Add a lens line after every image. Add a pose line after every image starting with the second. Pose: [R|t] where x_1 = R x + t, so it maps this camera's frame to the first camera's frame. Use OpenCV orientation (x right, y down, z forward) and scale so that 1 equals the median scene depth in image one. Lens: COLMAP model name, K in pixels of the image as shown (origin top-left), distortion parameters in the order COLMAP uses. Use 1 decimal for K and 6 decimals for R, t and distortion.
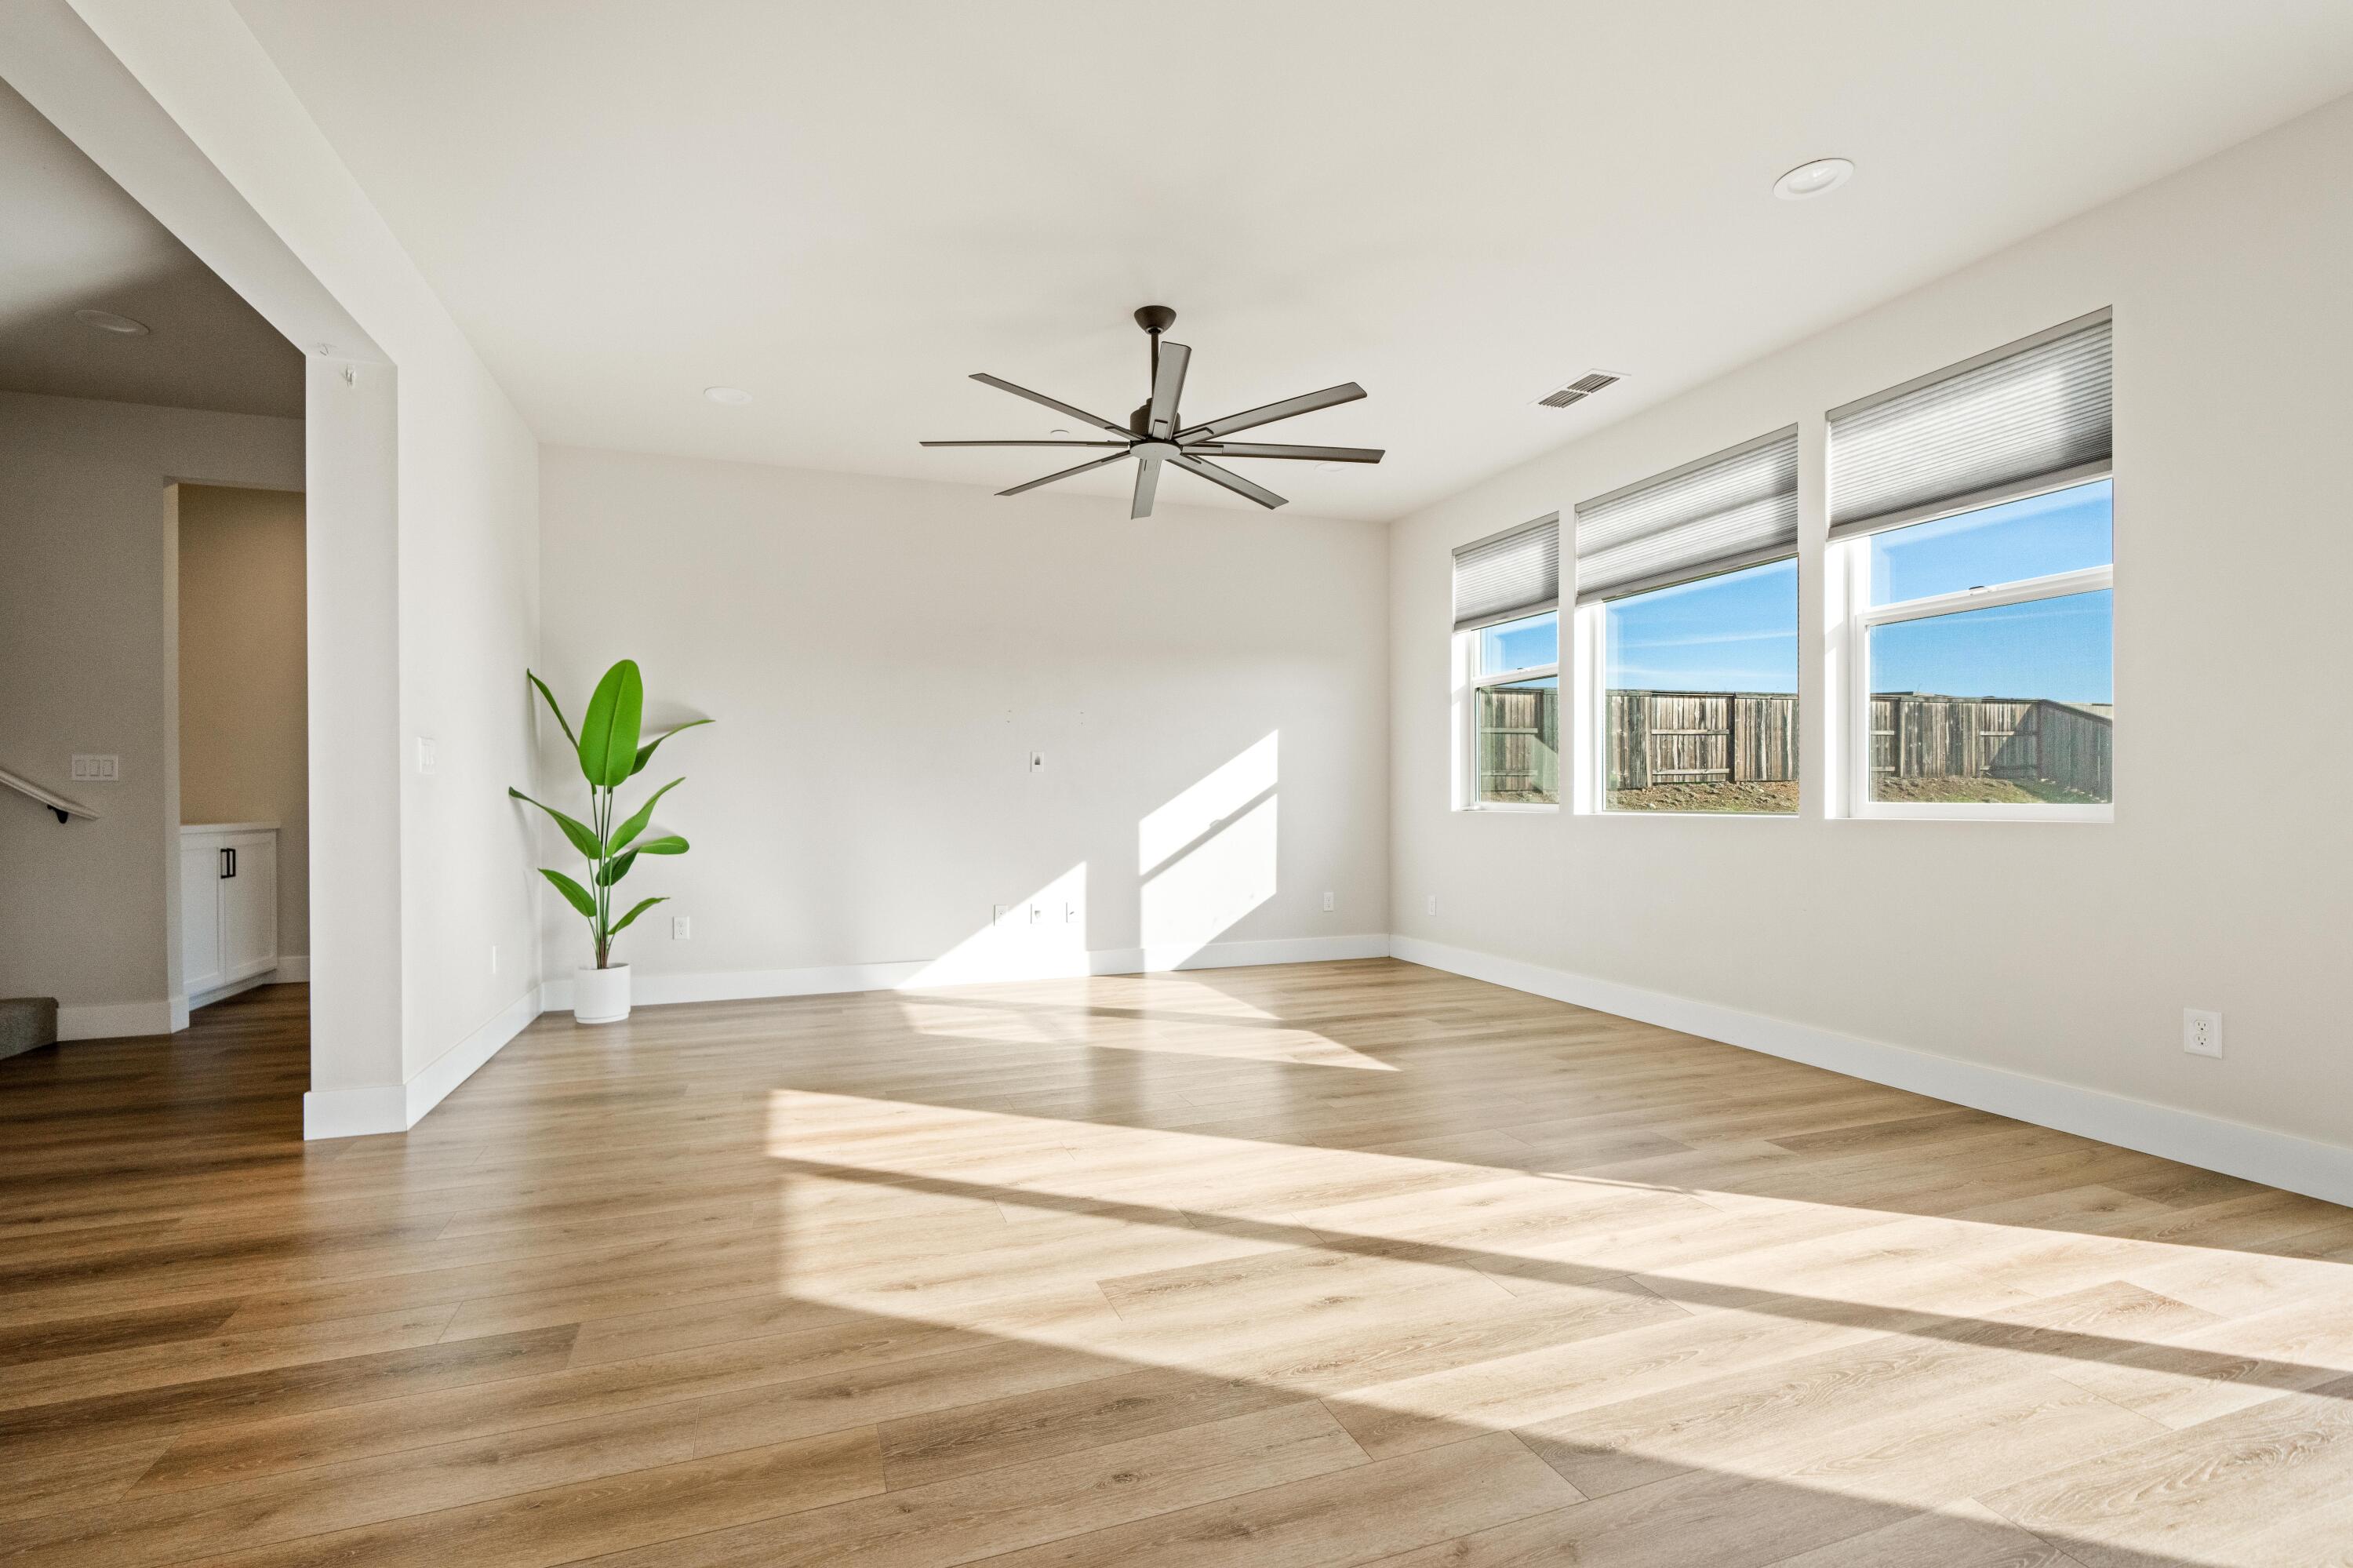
lens RADIAL K [[1044.0, 0, 1174.1], [0, 1044.0, 791.0], [0, 0, 1]] dist [-0.000734, -0.000272]
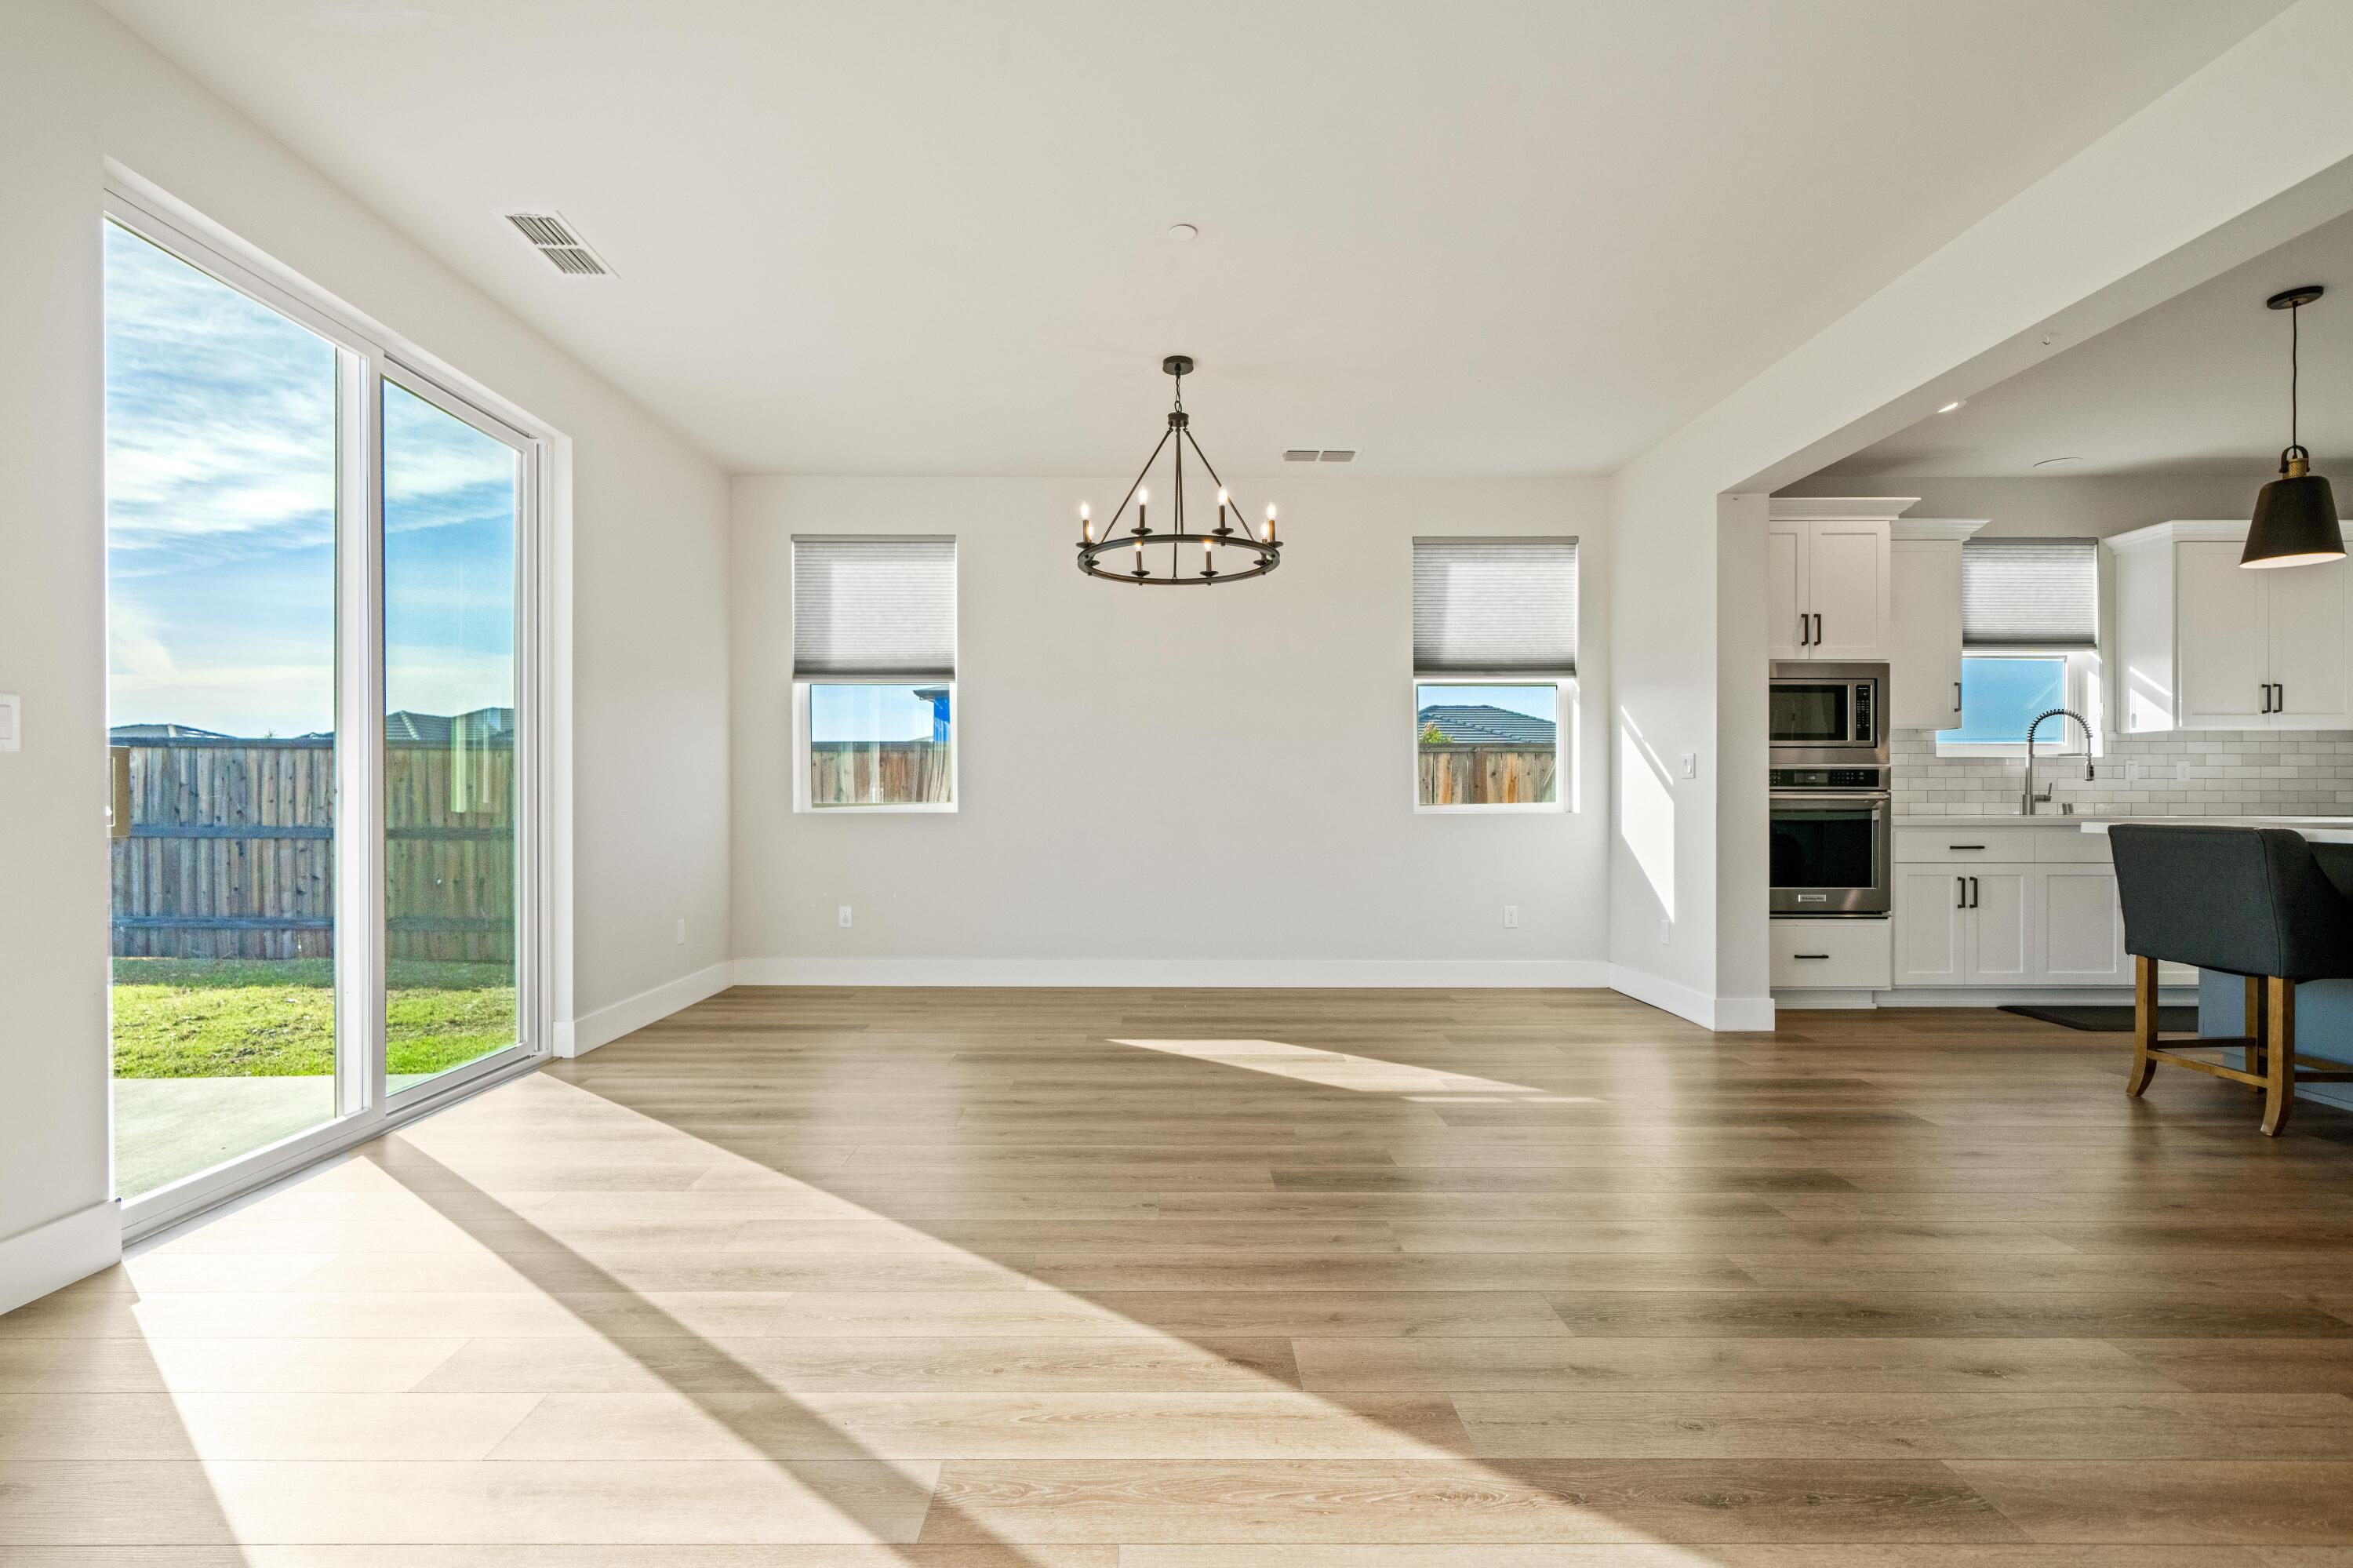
lens RADIAL K [[1044.0, 0, 1172.6], [0, 1044.0, 791.0], [0, 0, 1]] dist [-0.000734, -0.000272]
pose [[-0.942947, 0.002139, 0.332935, 0.088302], [0.002703, 0.999996, 0.001232, -0.000307], [-0.332931, 0.002062, -0.942949, 1.984531]]
